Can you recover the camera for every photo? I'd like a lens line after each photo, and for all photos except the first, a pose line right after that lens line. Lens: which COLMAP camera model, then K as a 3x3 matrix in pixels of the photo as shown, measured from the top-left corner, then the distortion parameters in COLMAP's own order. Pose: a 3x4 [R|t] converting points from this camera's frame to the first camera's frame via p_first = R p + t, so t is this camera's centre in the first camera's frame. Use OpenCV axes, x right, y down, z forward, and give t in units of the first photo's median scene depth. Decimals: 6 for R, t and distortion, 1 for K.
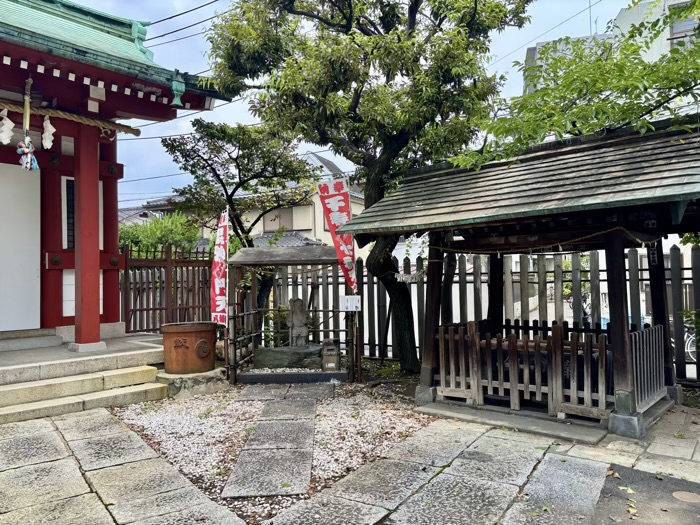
lens RADIAL K [[529.1, 0, 353.0], [0, 529.1, 266.7], [0, 0, 1]] dist [0.062159, -0.072535]
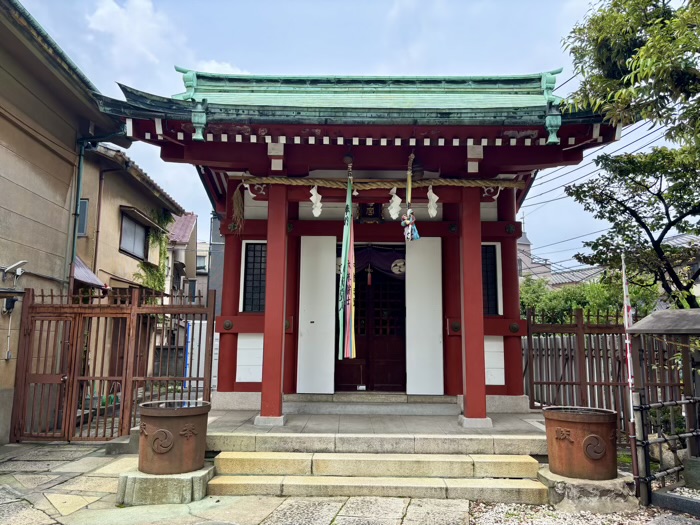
lens RADIAL K [[529.1, 0, 353.0], [0, 529.1, 266.7], [0, 0, 1]] dist [0.062159, -0.072535]
pose [[0.663209, -0.081880, -0.743942, 0.069913], [-0.002148, 0.993785, -0.111294, -0.013101], [0.748431, 0.075409, 0.658911, 0.214961]]
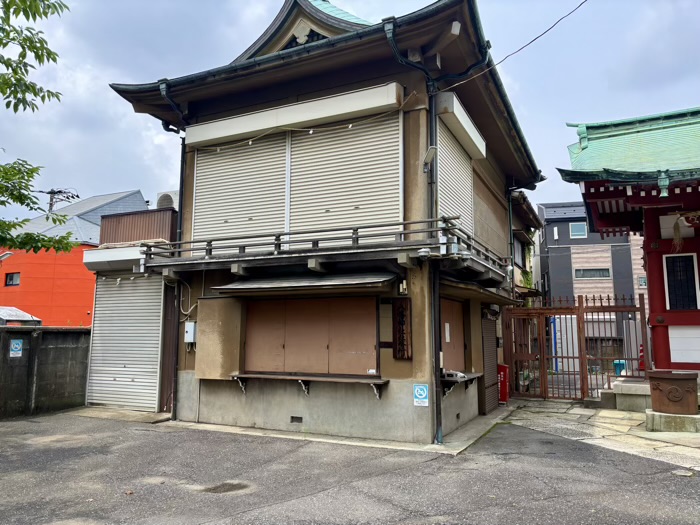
lens RADIAL K [[531.3, 0, 349.2], [0, 531.3, 258.3], [0, 0, 1]] dist [0.027601, -0.004372]
pose [[0.225582, -0.118194, -0.967028, 0.331249], [0.018452, 0.992954, -0.117058, -0.025216], [0.974049, 0.008562, 0.226173, -0.418598]]
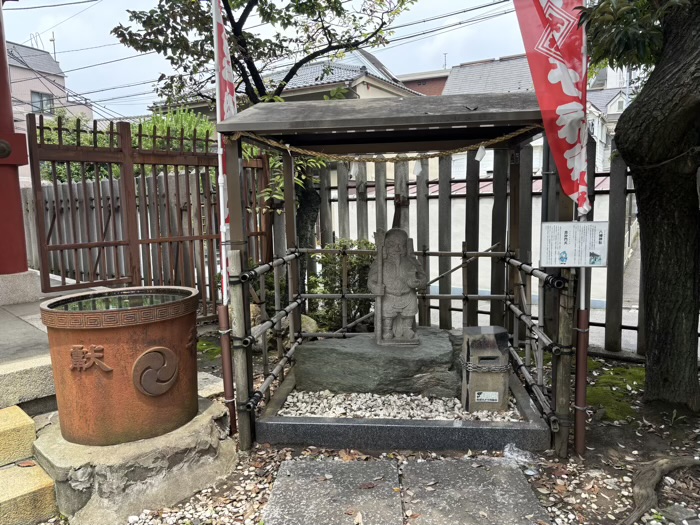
lens RADIAL K [[529.1, 0, 353.0], [0, 529.1, 266.7], [0, 0, 1]] dist [0.062159, -0.072535]
pose [[0.998528, 0.005165, -0.053992, -0.123608], [0.002863, 0.989050, 0.147553, 0.030470], [0.054163, -0.147490, 0.987579, 0.623078]]
